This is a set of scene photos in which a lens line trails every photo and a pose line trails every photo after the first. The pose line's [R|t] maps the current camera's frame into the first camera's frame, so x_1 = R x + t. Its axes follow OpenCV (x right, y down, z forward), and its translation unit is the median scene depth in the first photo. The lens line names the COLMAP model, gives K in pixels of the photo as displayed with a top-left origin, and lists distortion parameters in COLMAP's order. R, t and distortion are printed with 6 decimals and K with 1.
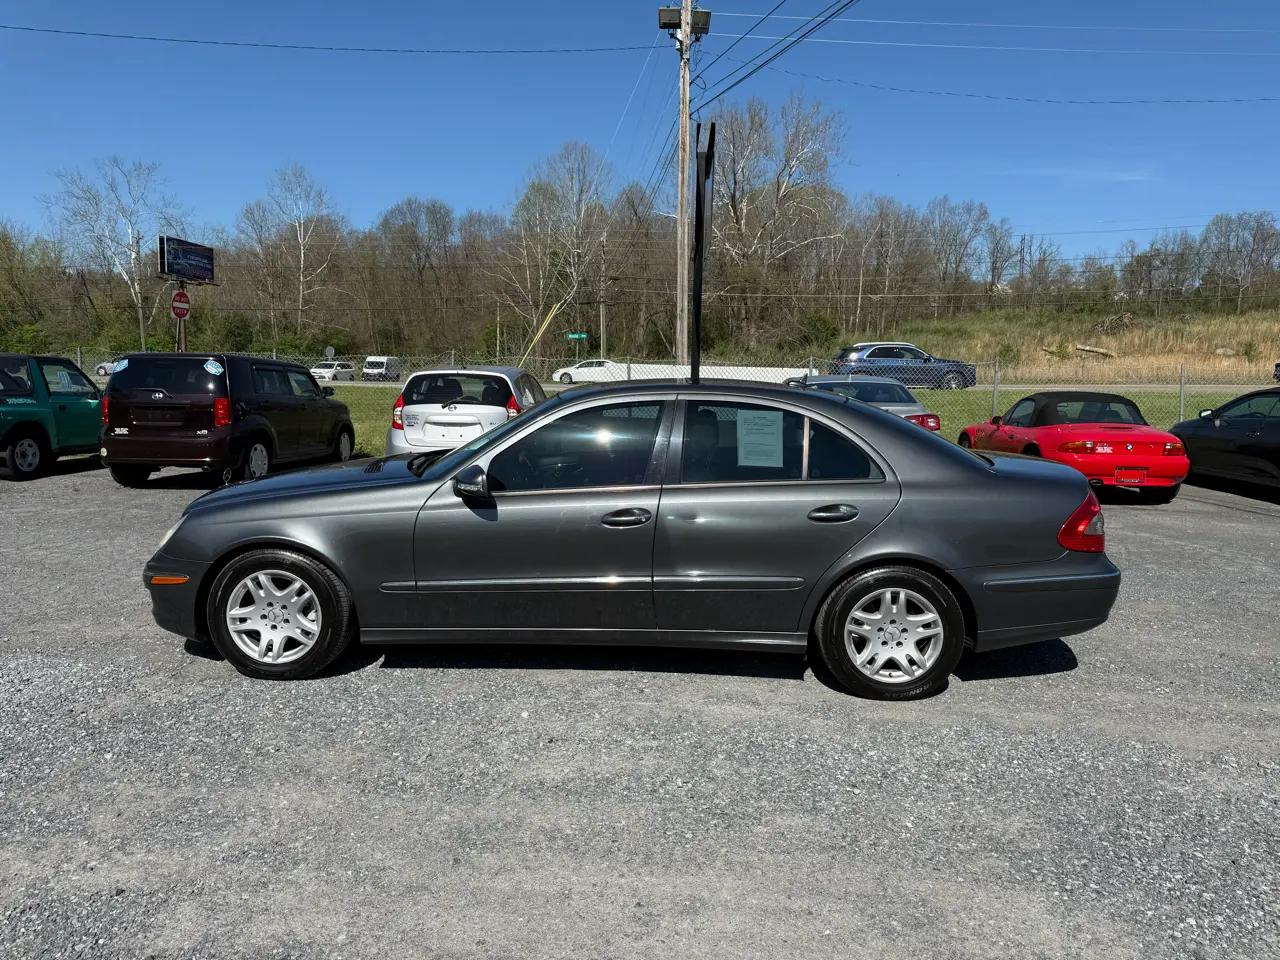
lens RADIAL K [[880.9, 0, 629.5], [0, 880.9, 478.0], [0, 0, 1]] dist [0.084070, -0.110194]
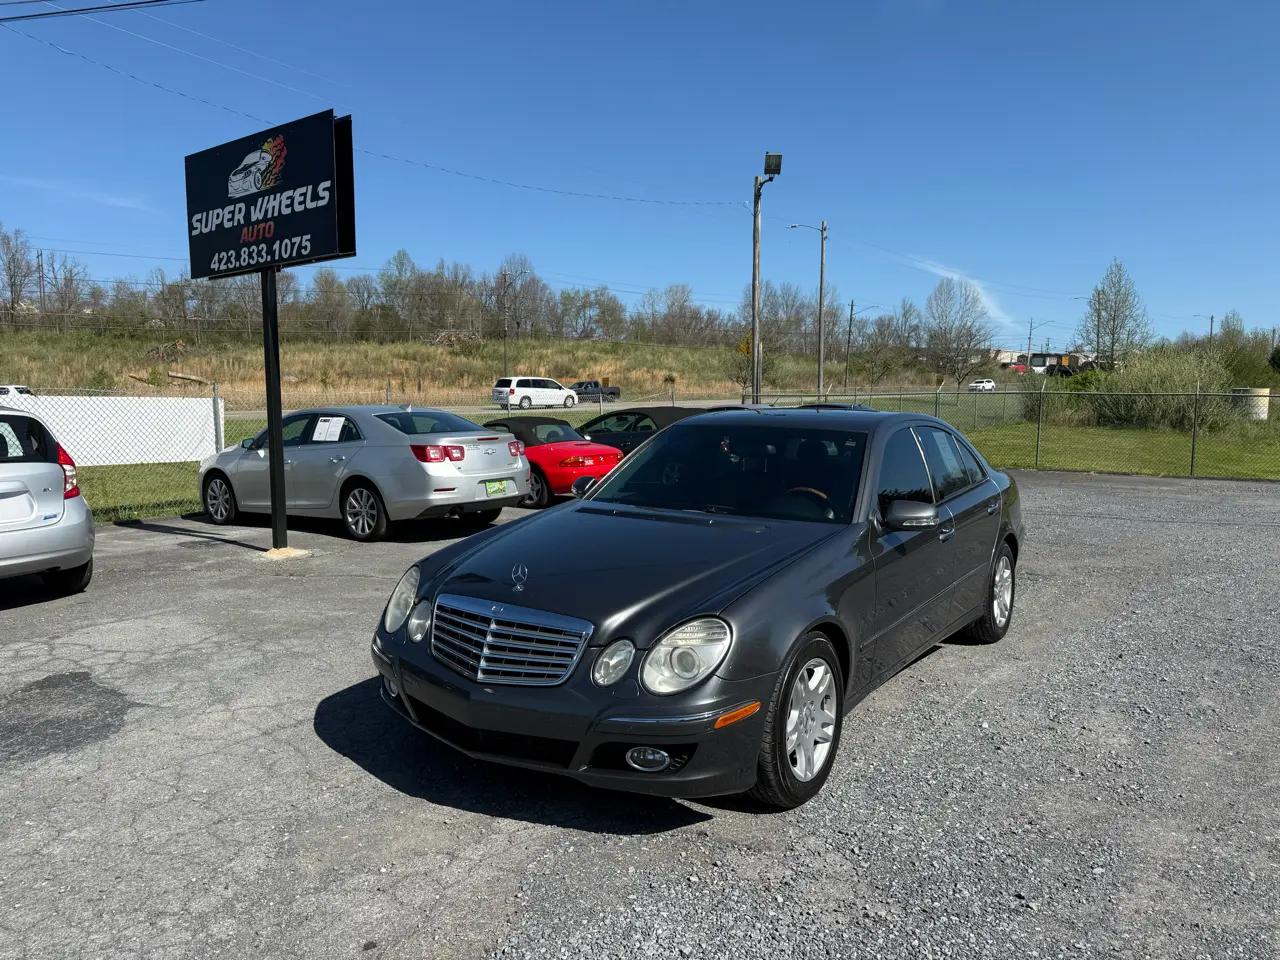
lens RADIAL K [[885.0, 0, 641.6], [0, 885.0, 482.9], [0, 0, 1]] dist [0.107991, -0.153468]
pose [[0.545030, -0.093365, 0.833202, -0.387997], [0.114095, 0.992795, 0.036613, -0.034479], [-0.830617, 0.075109, 0.551755, 0.226843]]
